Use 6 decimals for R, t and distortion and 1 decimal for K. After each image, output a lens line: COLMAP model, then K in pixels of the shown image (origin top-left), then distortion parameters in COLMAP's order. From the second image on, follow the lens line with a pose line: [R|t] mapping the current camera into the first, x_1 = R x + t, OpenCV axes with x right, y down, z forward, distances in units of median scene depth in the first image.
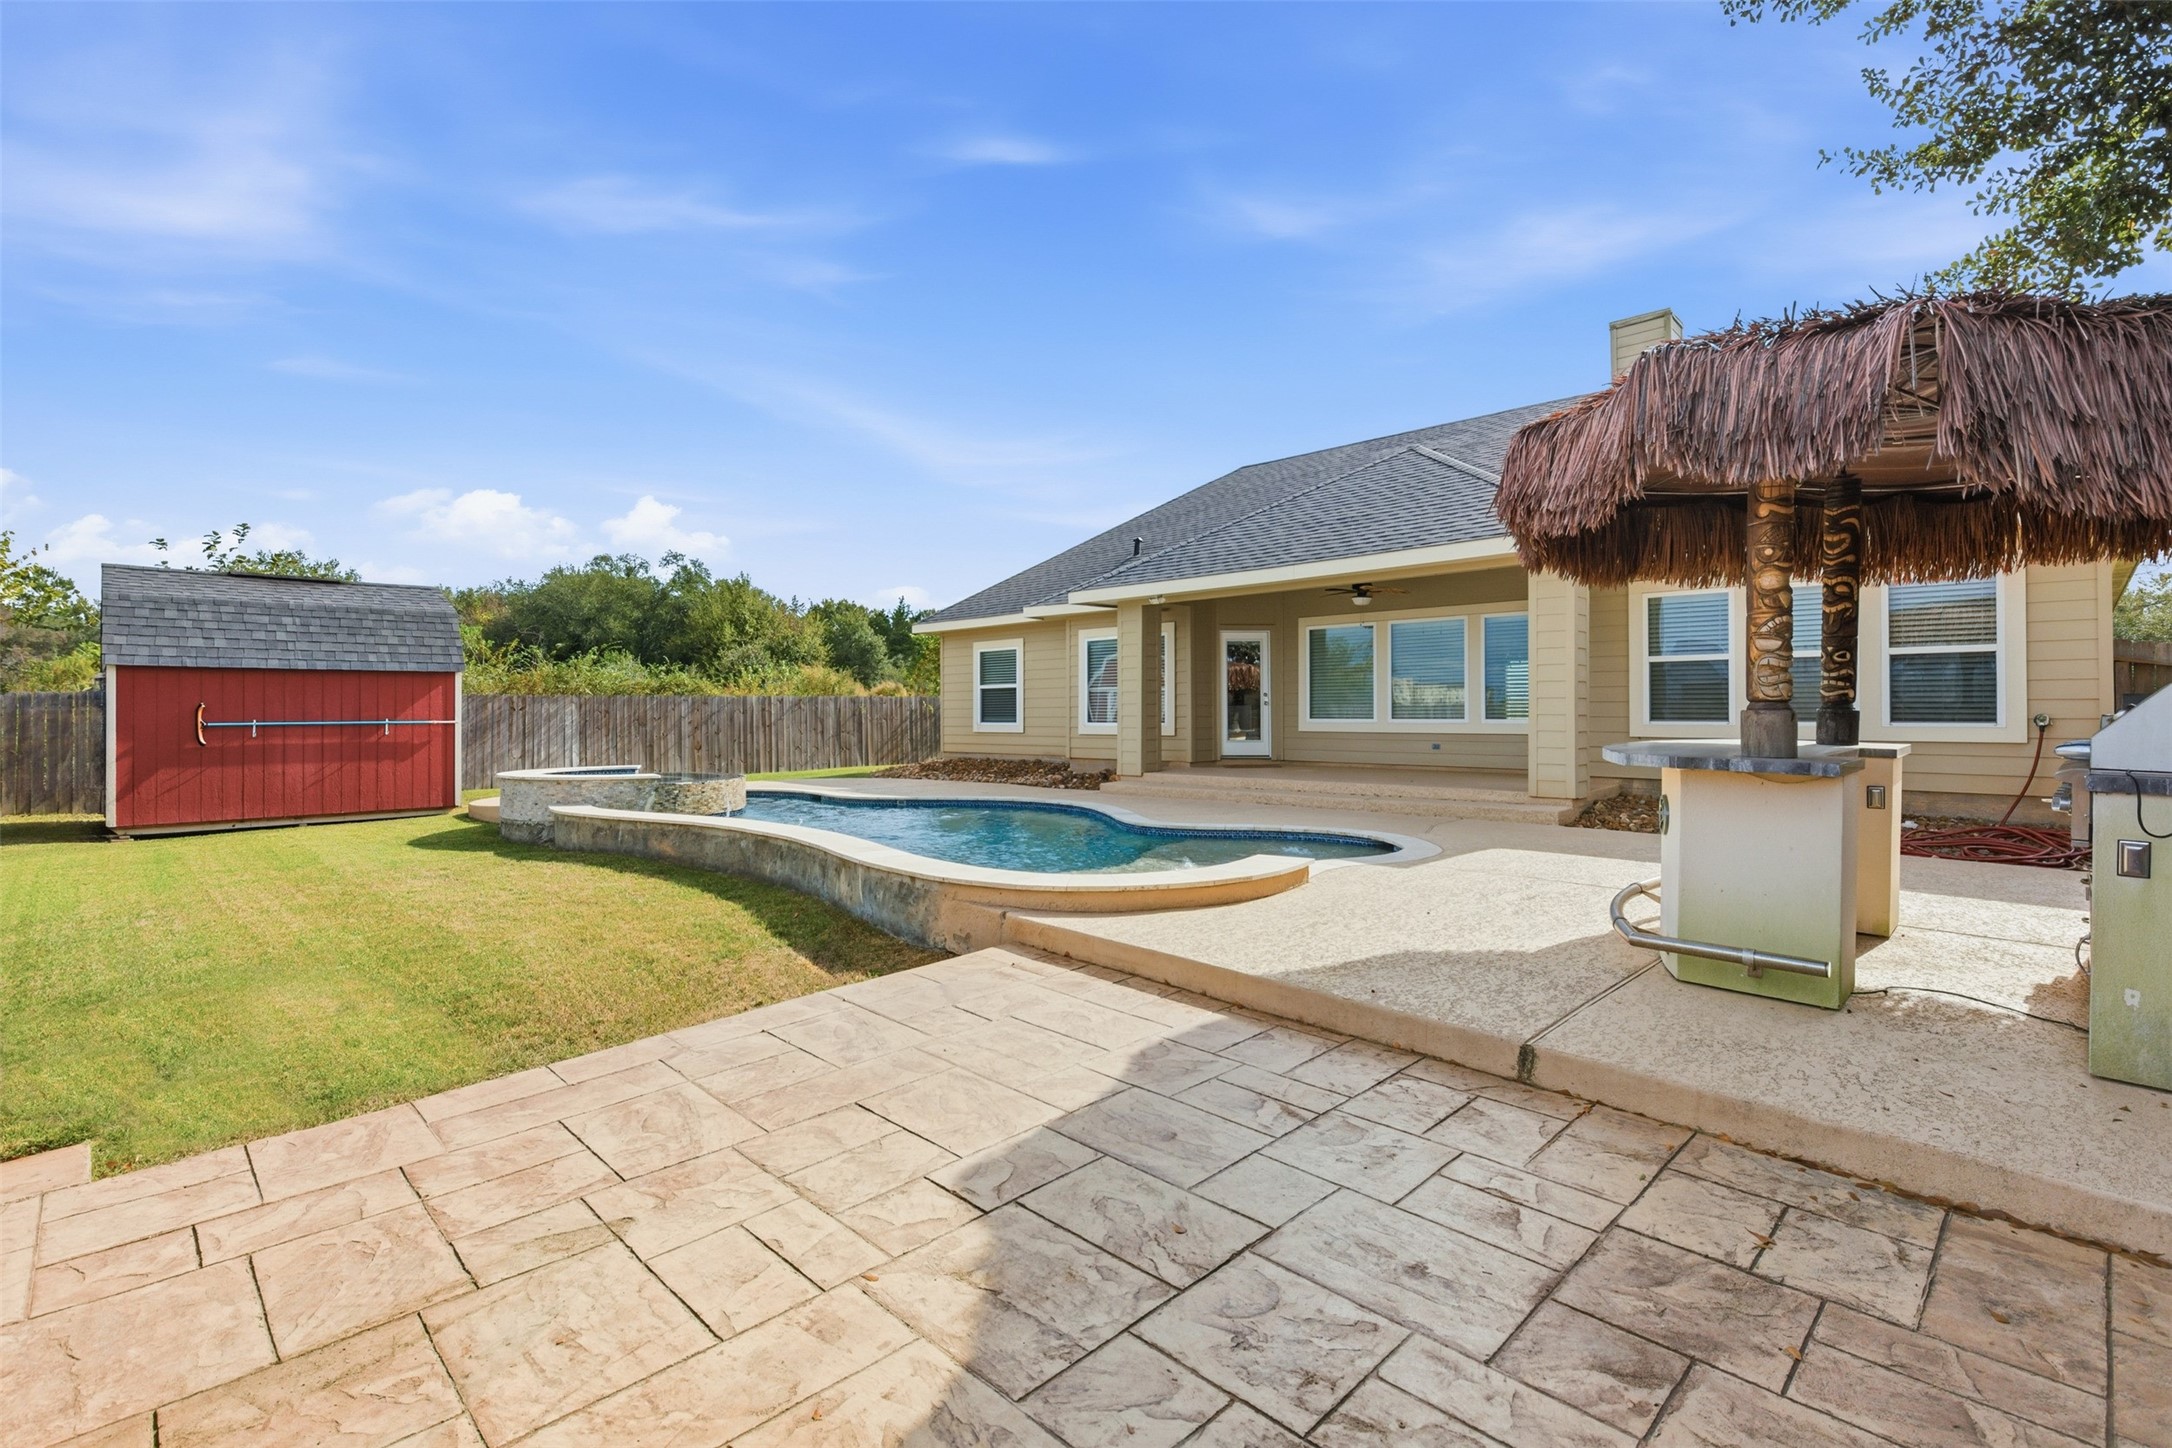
lens RADIAL K [[998.5, 0, 1076.3], [0, 998.5, 718.3], [0, 0, 1]] dist [0.001120, 0.000610]
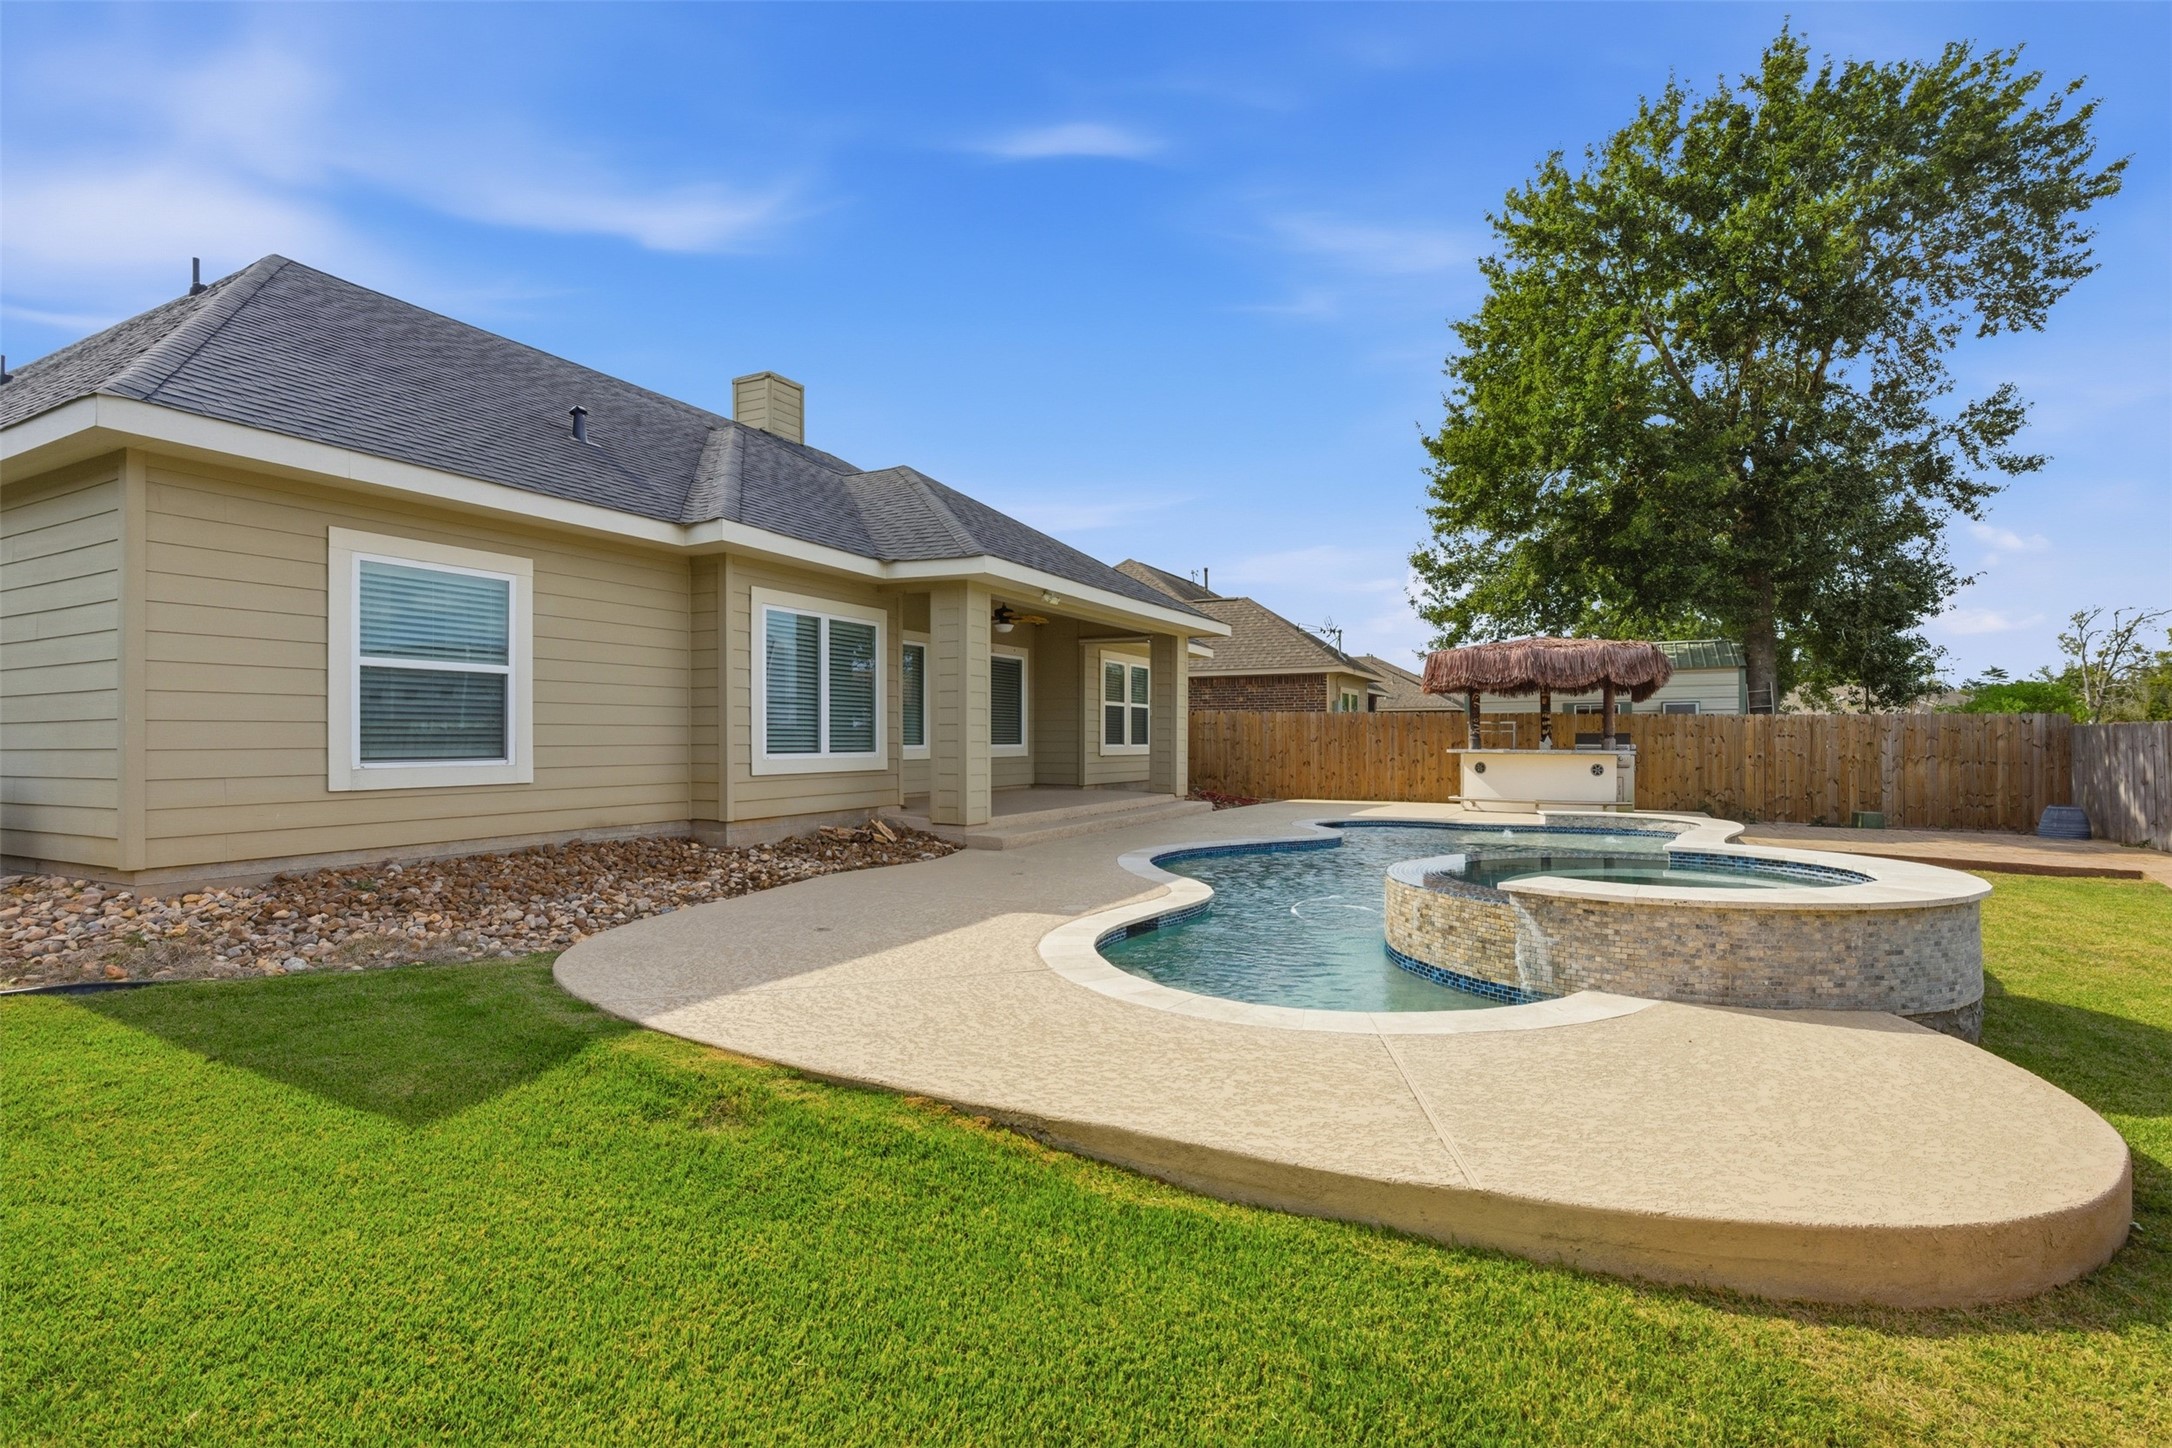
lens RADIAL K [[998.5, 0, 1076.3], [0, 998.5, 718.3], [0, 0, 1]] dist [0.001120, 0.000610]
pose [[-0.296674, 0.020378, 0.954762, -0.515402], [0.010513, 0.999781, -0.018072, -0.002507], [-0.954921, 0.004676, -0.296823, 0.886158]]
